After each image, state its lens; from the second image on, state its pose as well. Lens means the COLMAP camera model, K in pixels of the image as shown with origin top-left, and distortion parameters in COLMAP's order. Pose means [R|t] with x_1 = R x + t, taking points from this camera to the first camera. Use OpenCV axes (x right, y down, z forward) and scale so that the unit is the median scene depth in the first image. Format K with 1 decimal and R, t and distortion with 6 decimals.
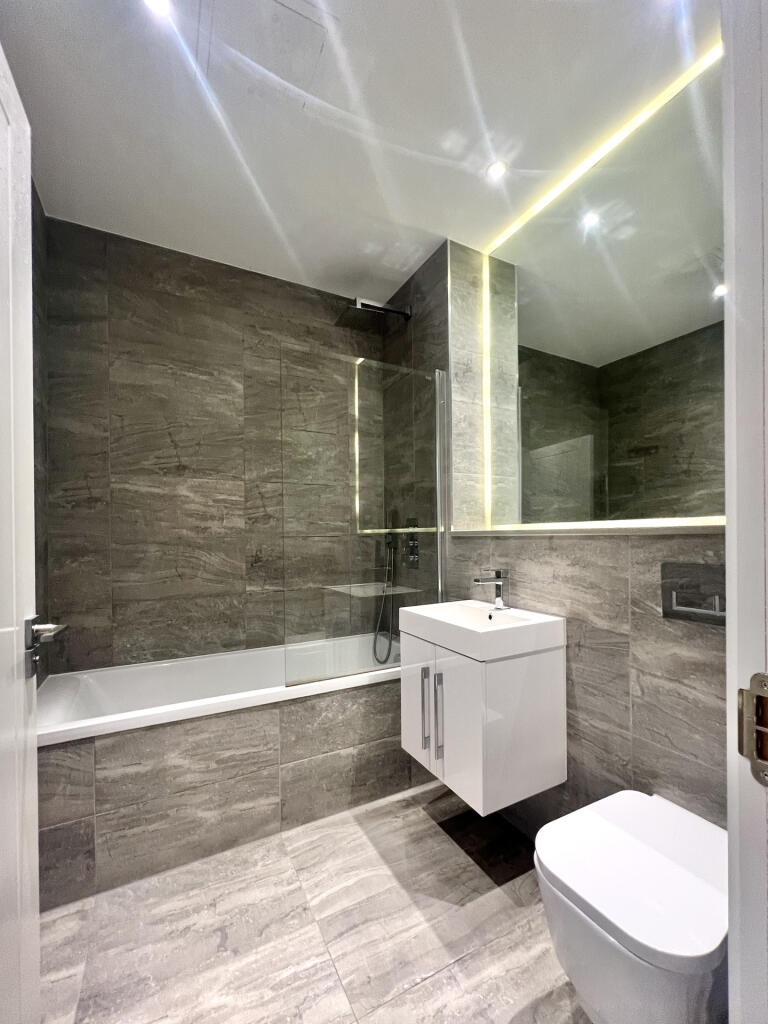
lens RADIAL K [[411.9, 0, 379.6], [0, 411.9, 512.0], [0, 0, 1]] dist [-0.006070, -0.000061]
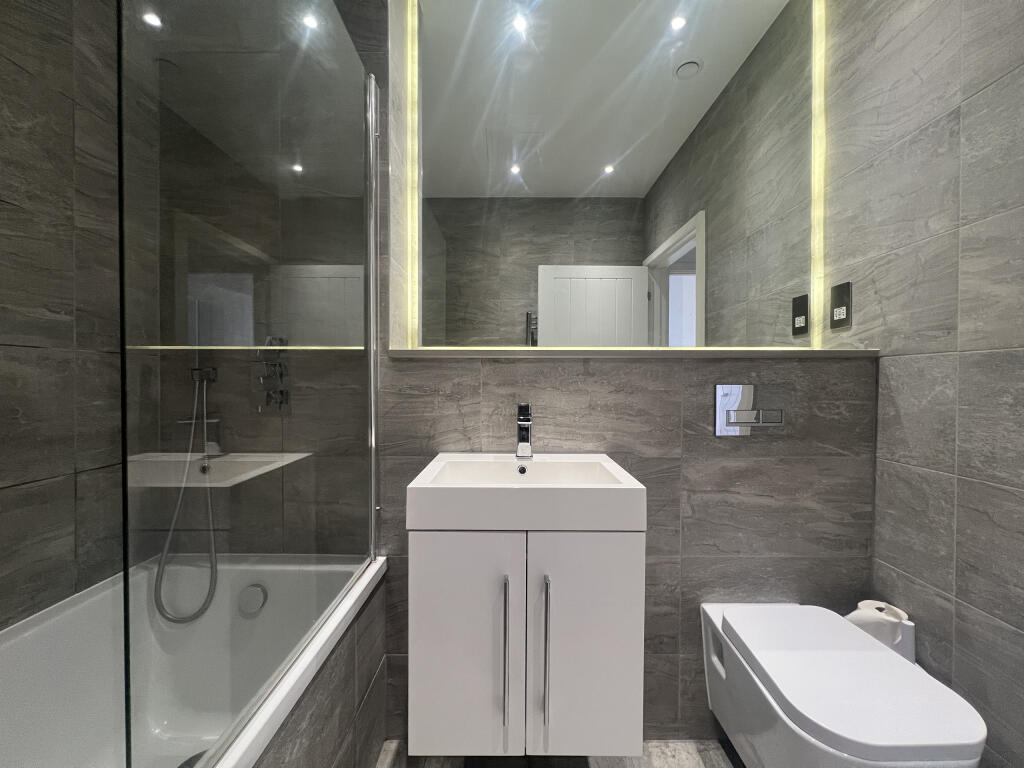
lens RADIAL K [[411.9, 0, 506.7], [0, 411.9, 379.6], [0, 0, 1]] dist [-0.006070, -0.000061]
pose [[0.474529, 0.019183, 0.880031, -0.427383], [-0.059145, 0.998198, 0.010133, 0.112446], [-0.878251, -0.056858, 0.474808, 0.821490]]
